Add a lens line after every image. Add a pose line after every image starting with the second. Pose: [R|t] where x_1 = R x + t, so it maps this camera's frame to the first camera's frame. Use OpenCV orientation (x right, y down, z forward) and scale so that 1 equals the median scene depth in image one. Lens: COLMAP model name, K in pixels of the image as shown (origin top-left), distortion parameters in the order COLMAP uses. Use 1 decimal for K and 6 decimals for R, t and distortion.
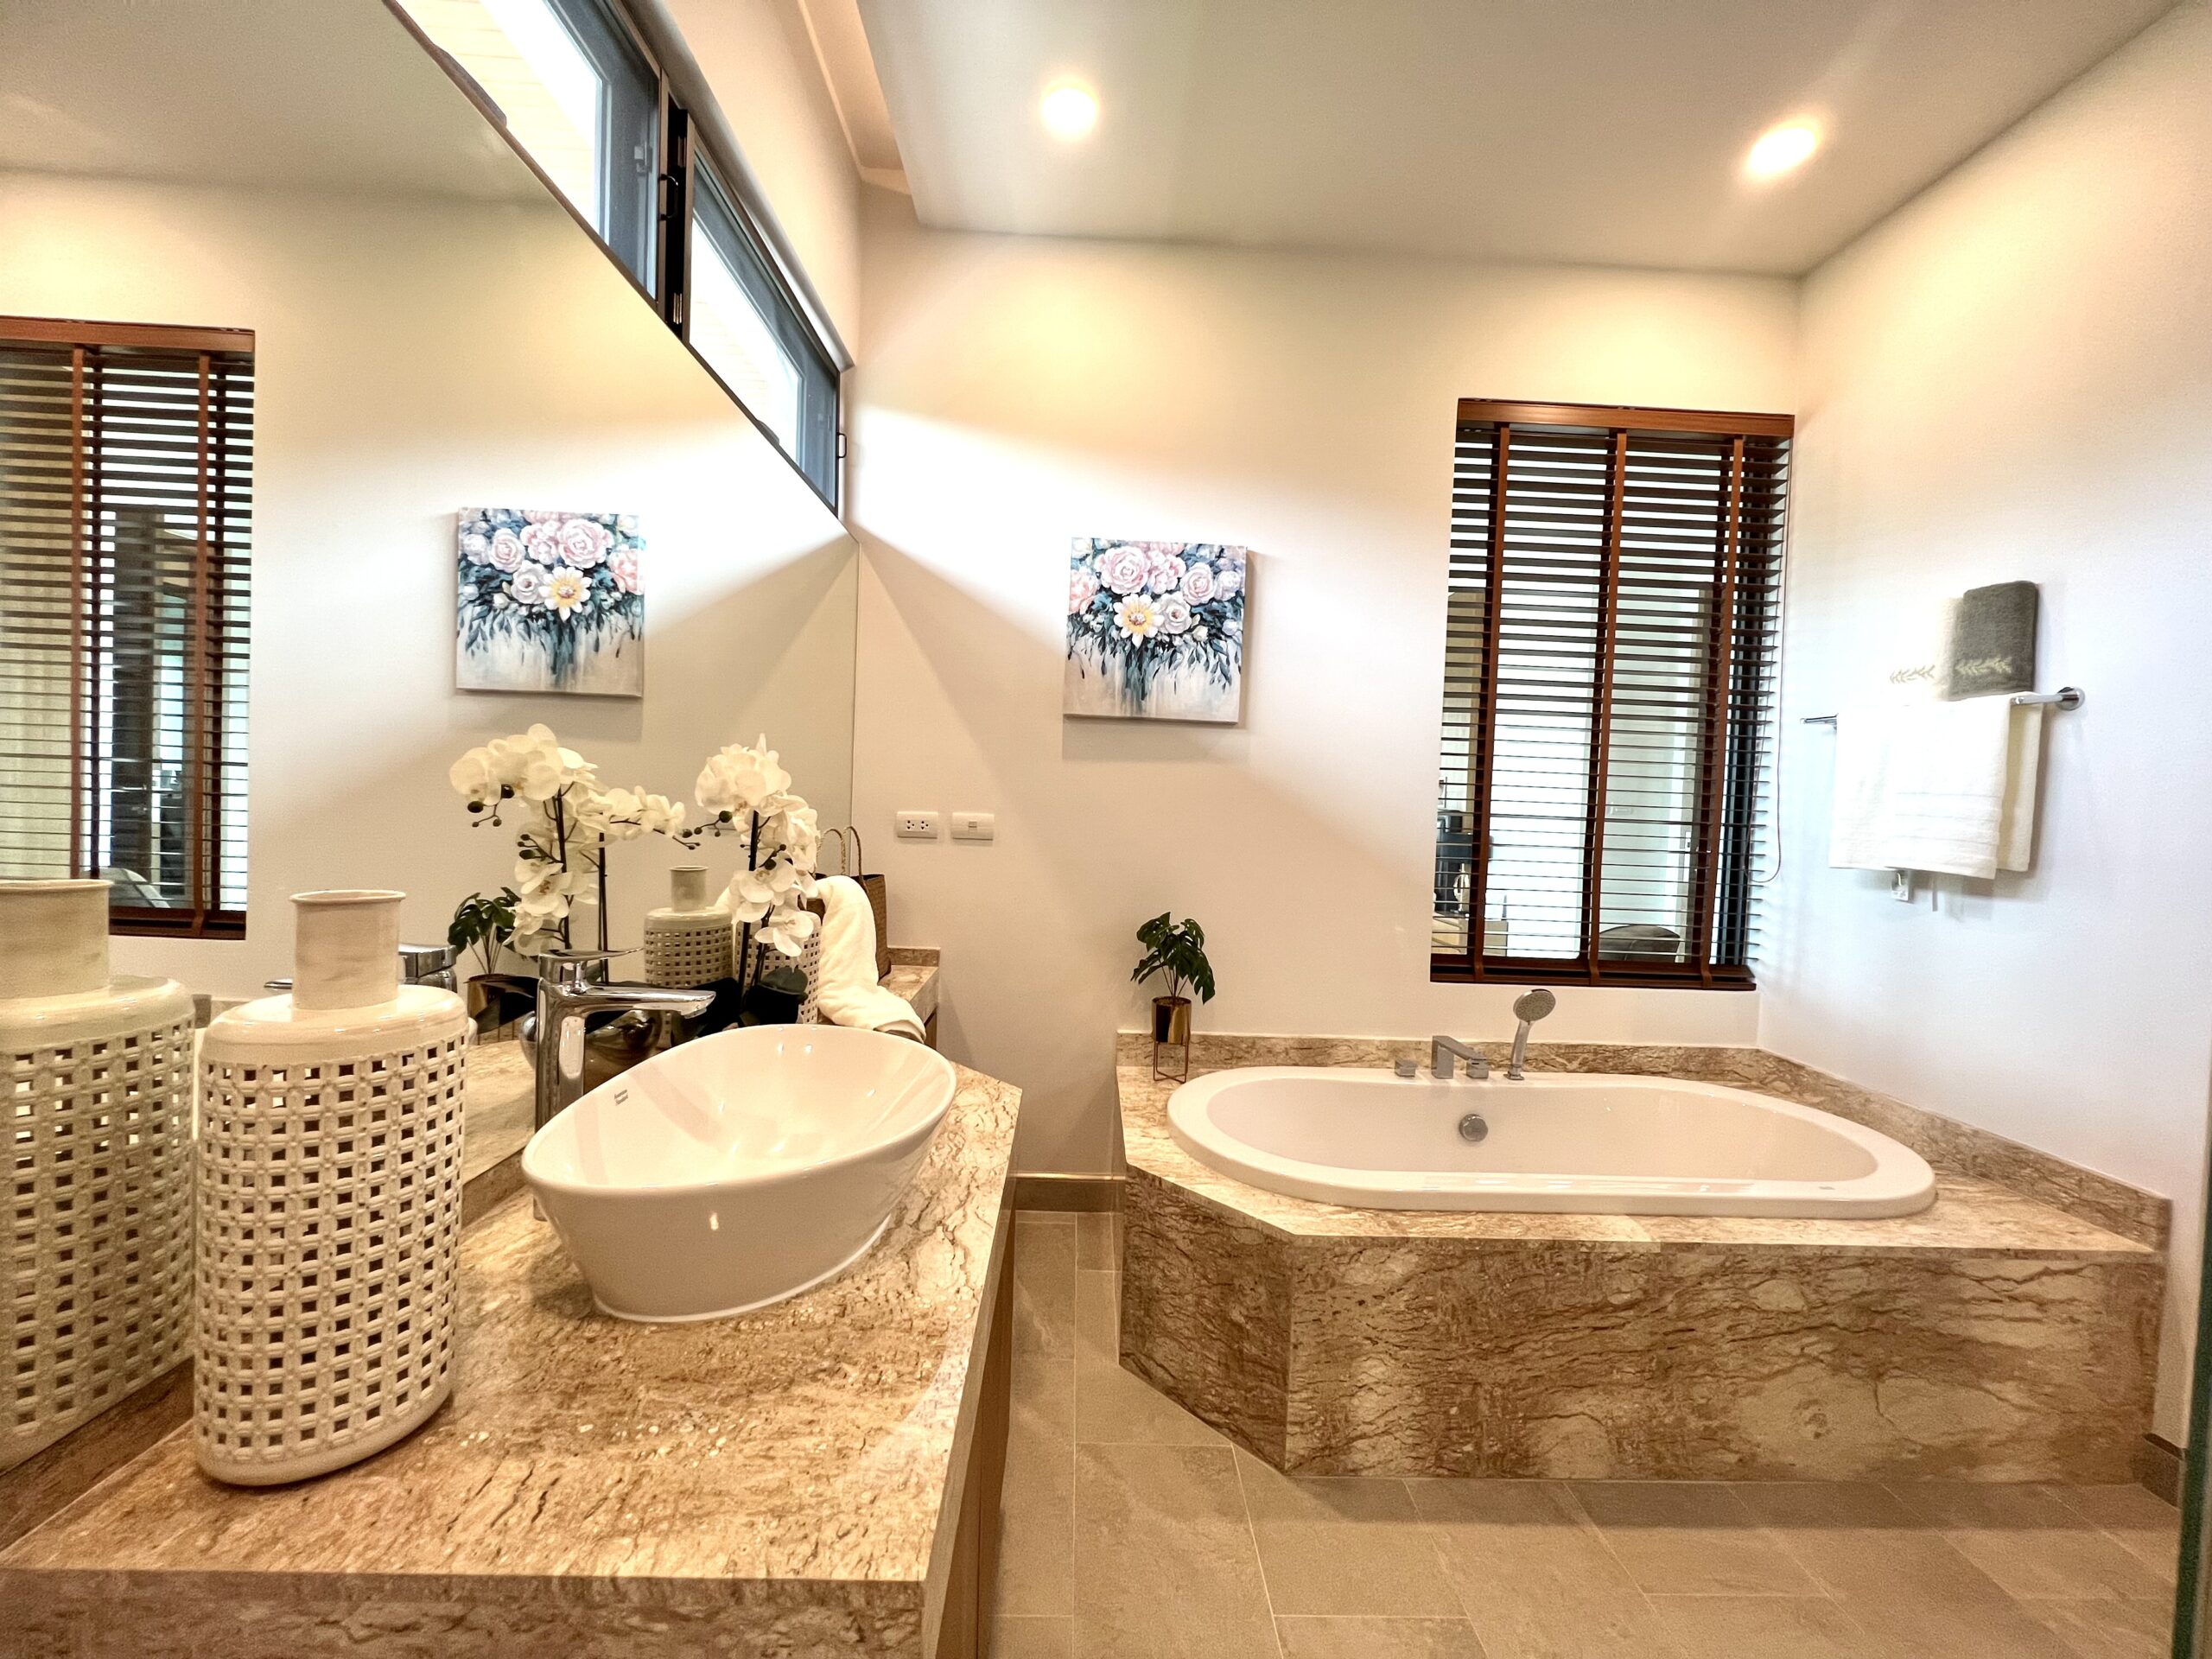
lens RADIAL K [[890.2, 0, 1110.9], [0, 890.2, 832.6], [0, 0, 1]] dist [0.001299, 0.000038]
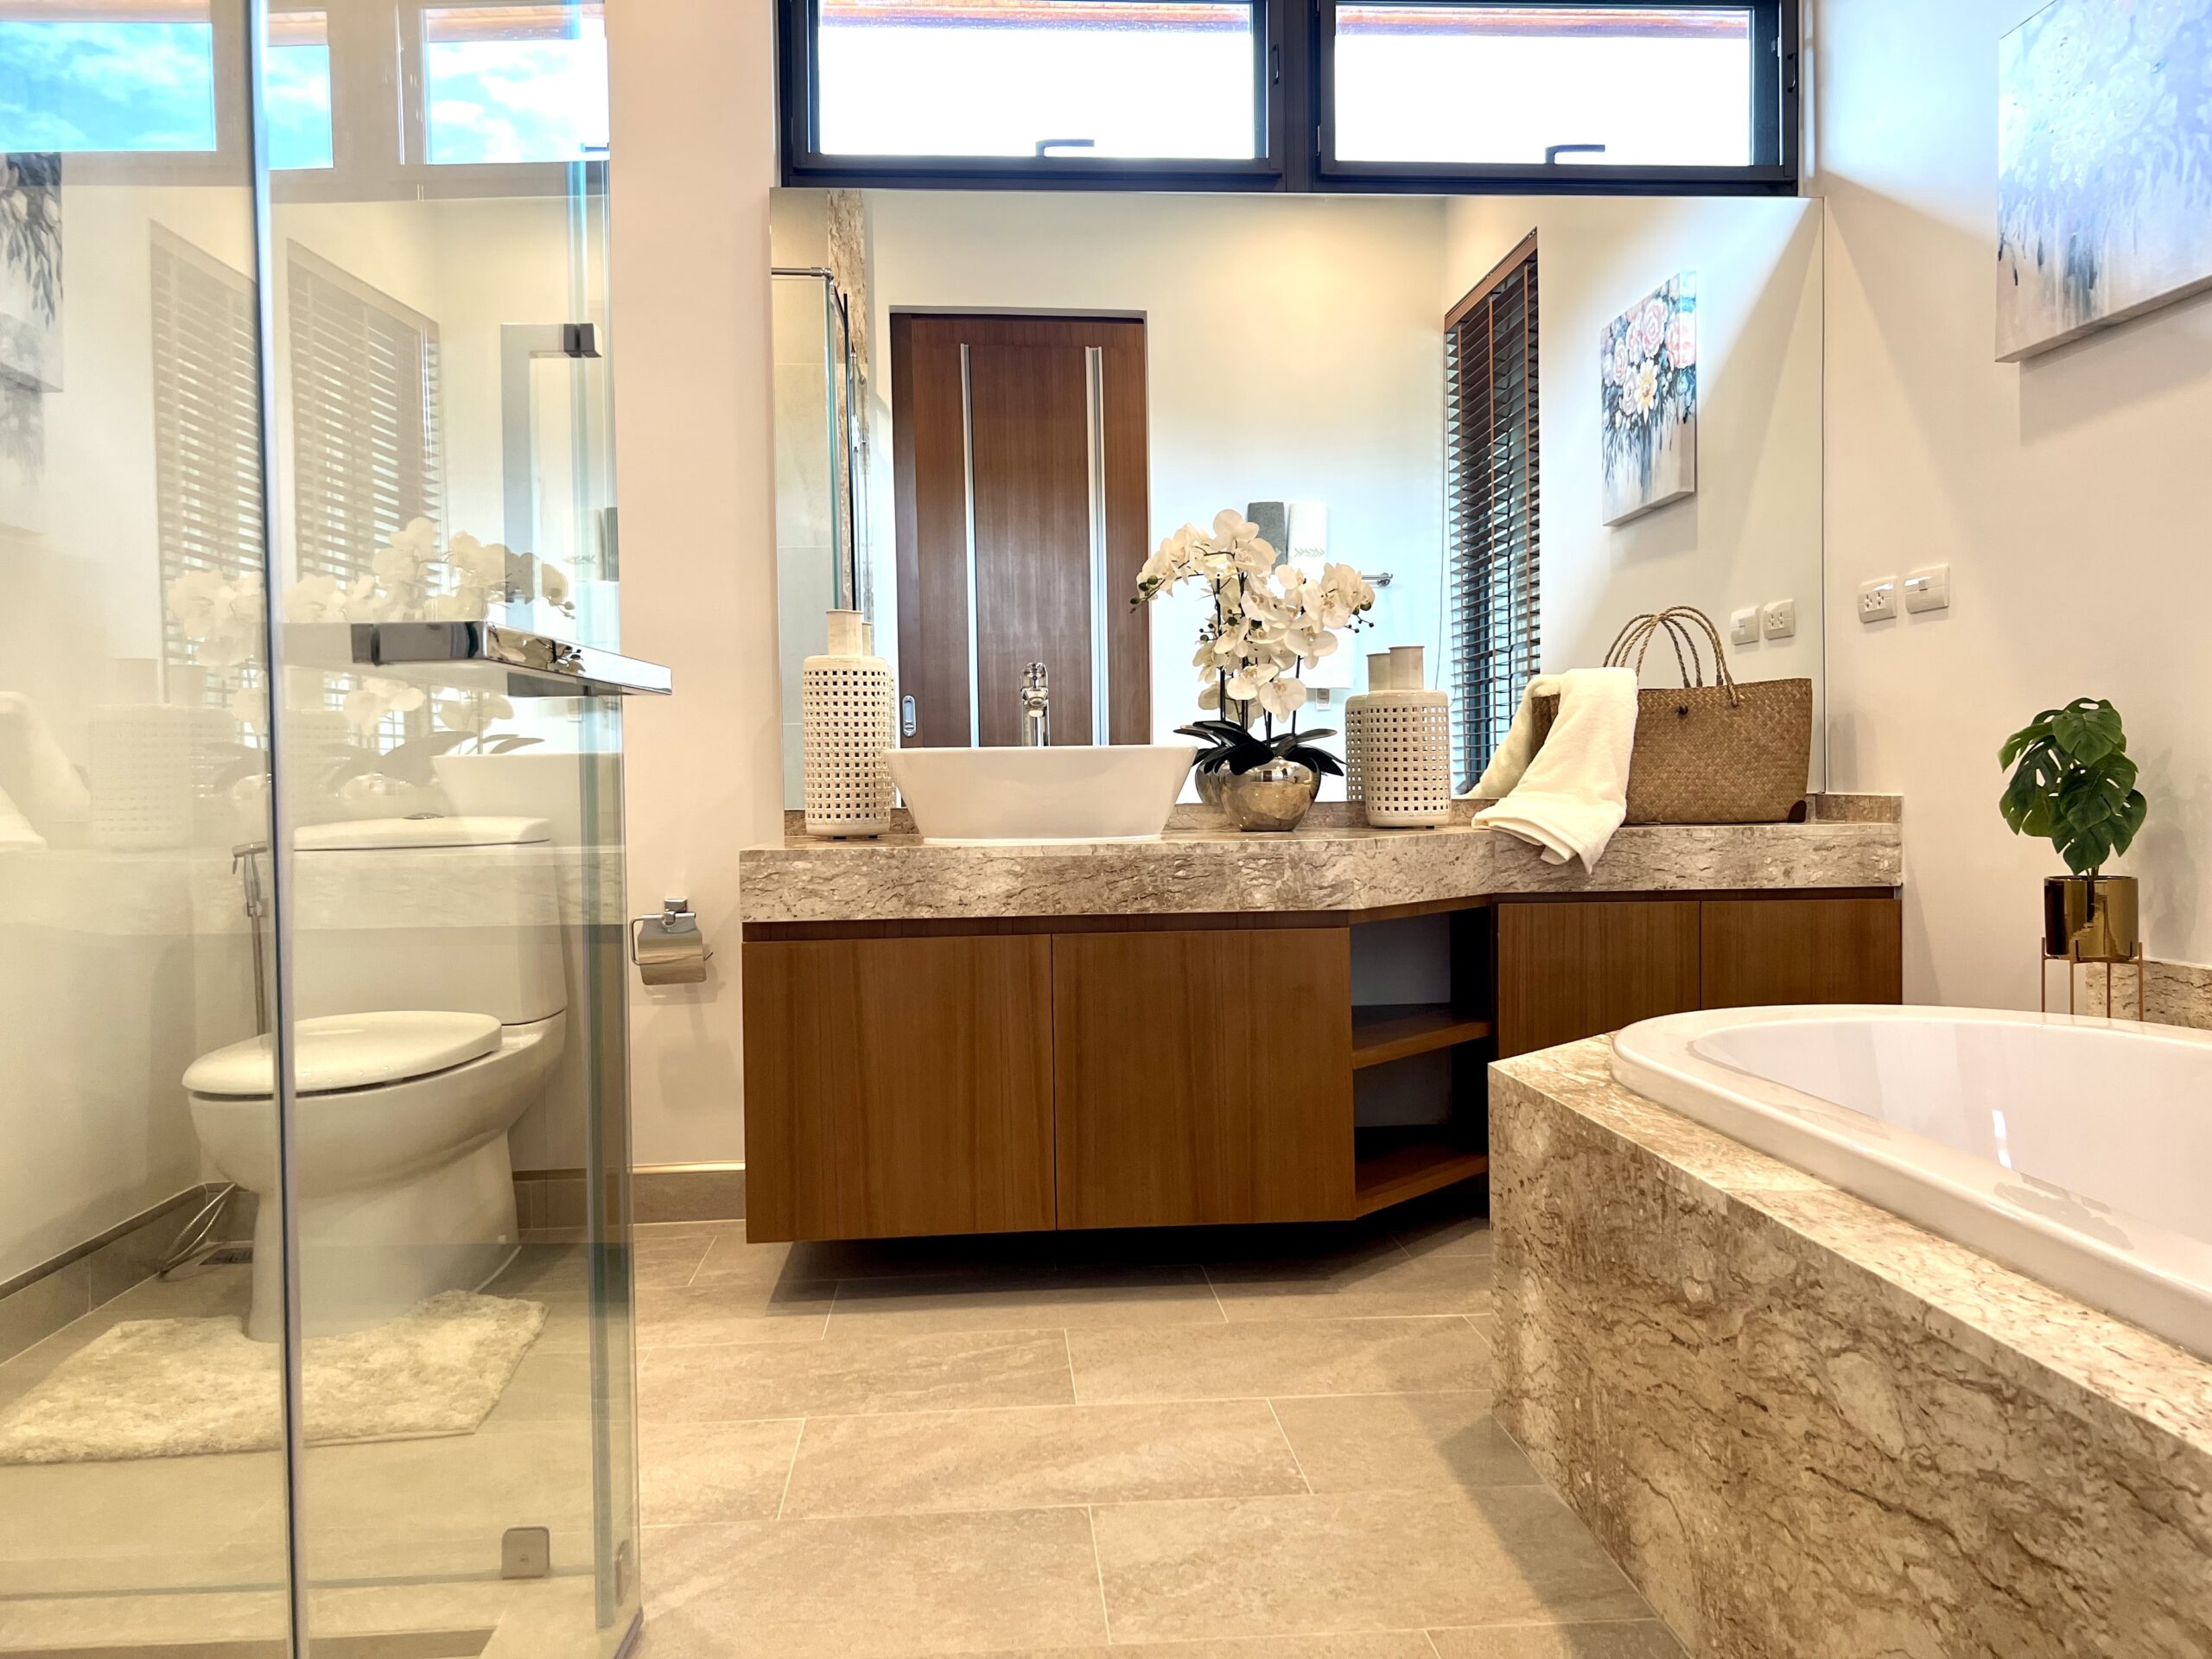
lens RADIAL K [[1669.8, 0, 1105.2], [0, 1669.8, 828.7], [0, 0, 1]] dist [0.006117, -0.024724]
pose [[0.041010, -0.010846, -0.999100, 1.479539], [-0.016114, 0.999804, -0.011516, 0.277187], [0.999029, 0.016572, 0.040827, 0.621817]]
